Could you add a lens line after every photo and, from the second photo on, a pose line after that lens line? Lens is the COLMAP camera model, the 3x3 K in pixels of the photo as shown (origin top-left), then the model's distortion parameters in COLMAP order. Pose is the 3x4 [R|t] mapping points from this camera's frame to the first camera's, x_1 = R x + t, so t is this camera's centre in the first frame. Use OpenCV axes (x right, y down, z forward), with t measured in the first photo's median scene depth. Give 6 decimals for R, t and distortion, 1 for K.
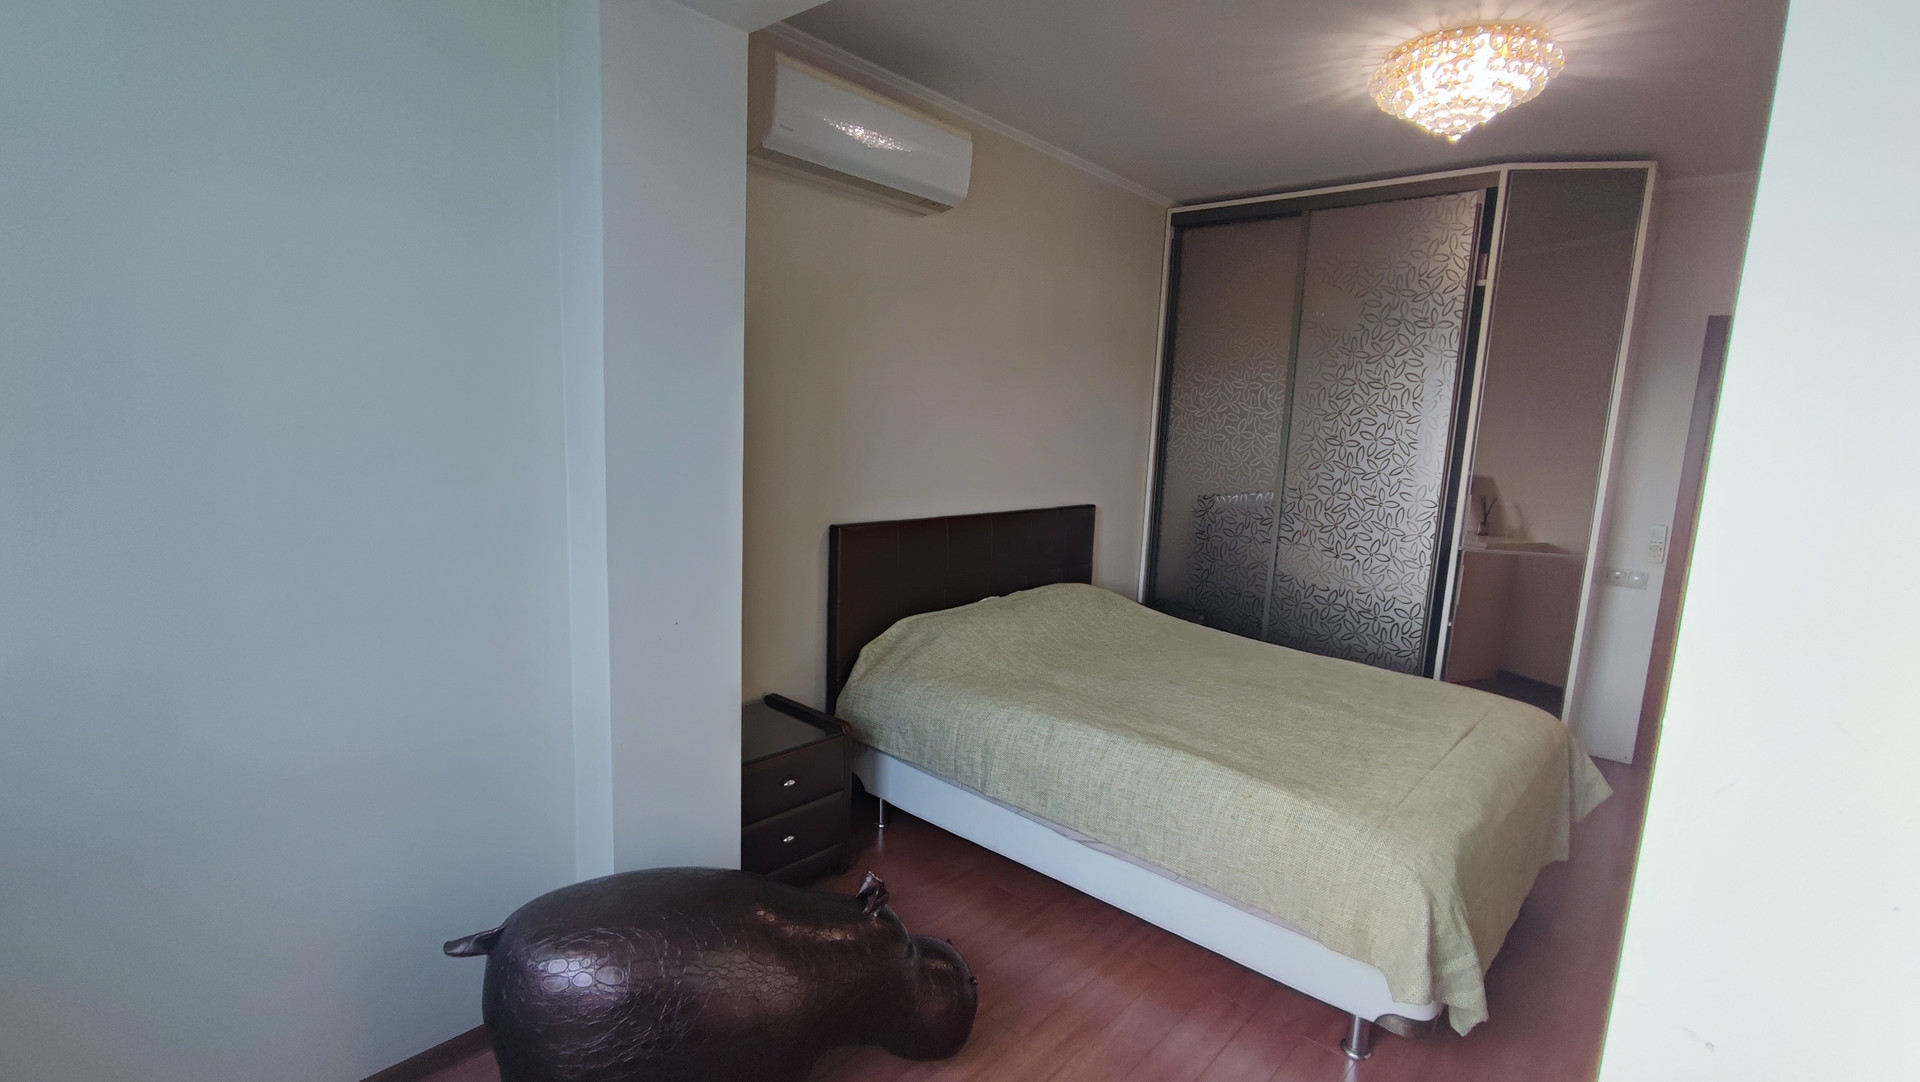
lens RADIAL K [[878.8, 0, 961.6], [0, 878.8, 546.6], [0, 0, 1]] dist [0.006074, 0.001135]
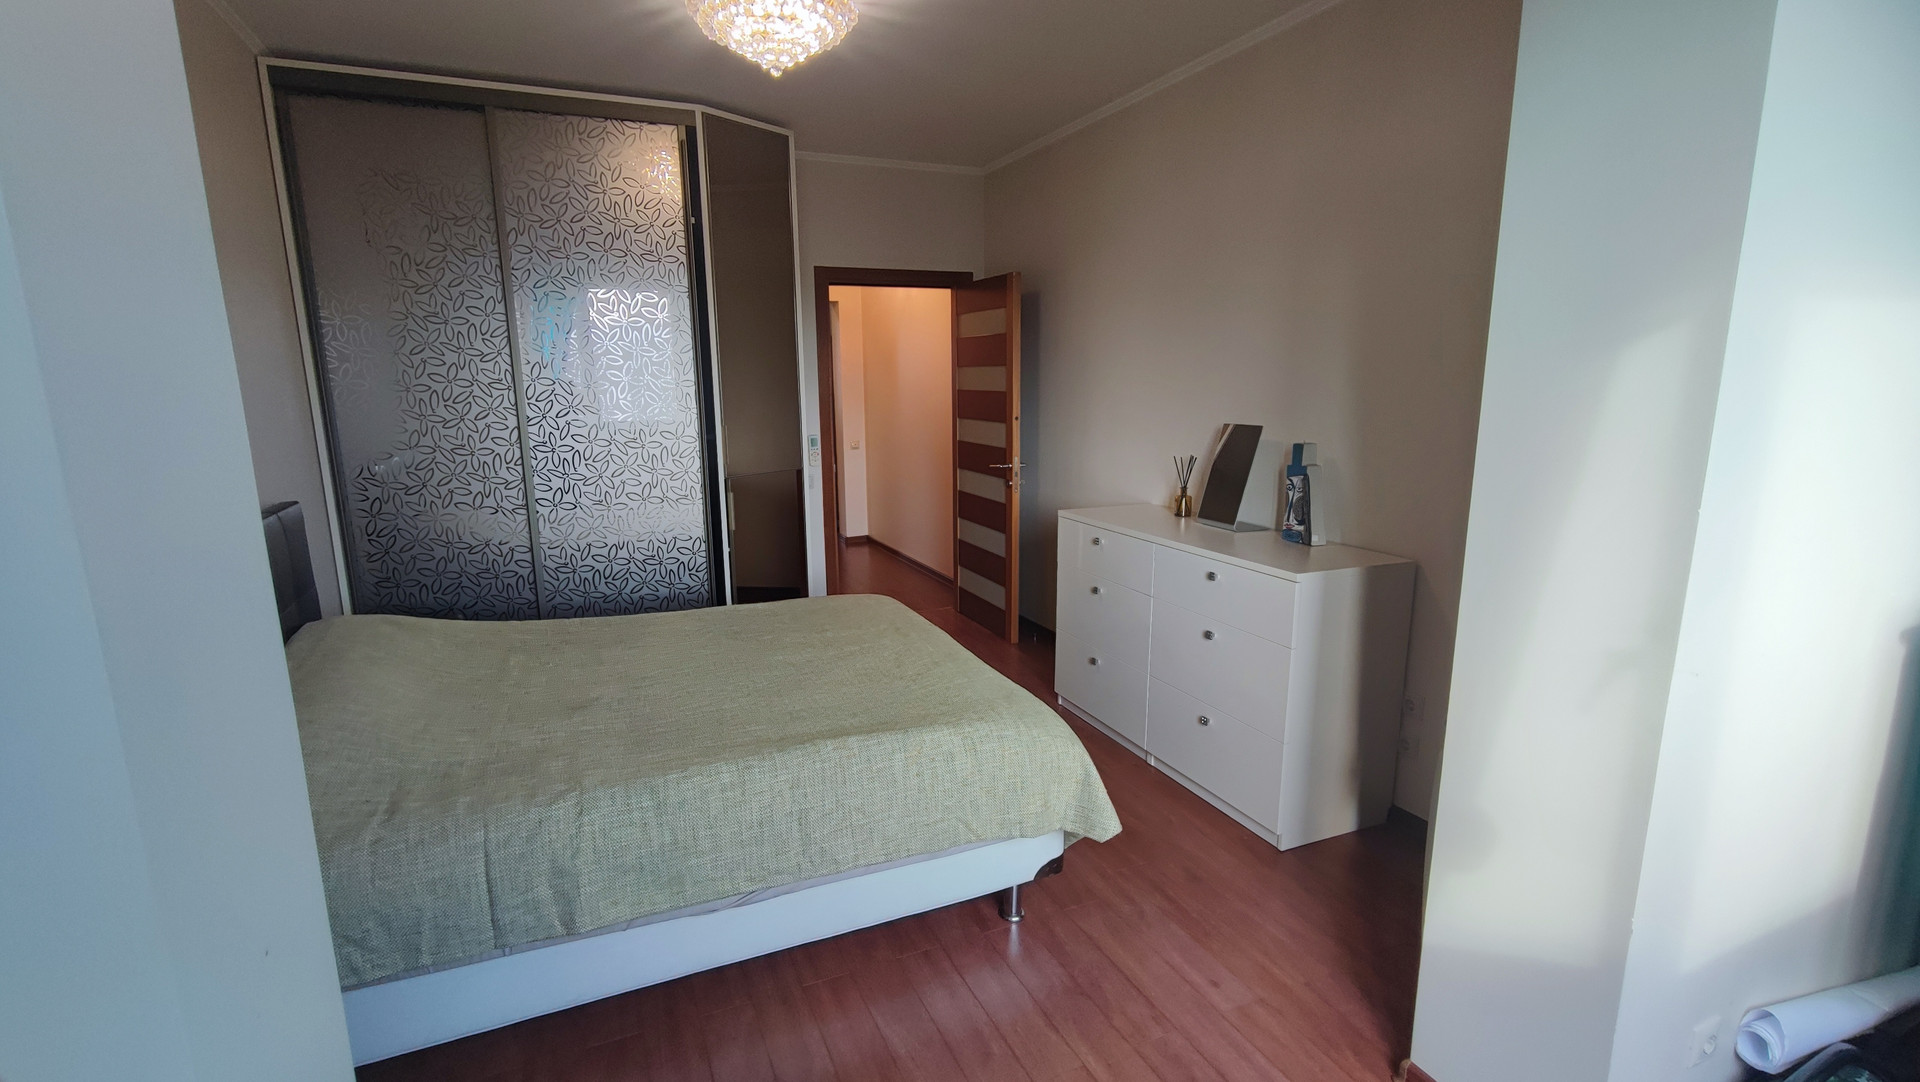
lens RADIAL K [[878.8, 0, 961.1], [0, 878.8, 545.7], [0, 0, 1]] dist [0.006074, 0.001135]
pose [[0.426886, -0.224739, 0.875934, -0.344581], [0.162706, 0.971907, 0.170068, -0.070531], [-0.889548, 0.069920, 0.451460, 0.374269]]
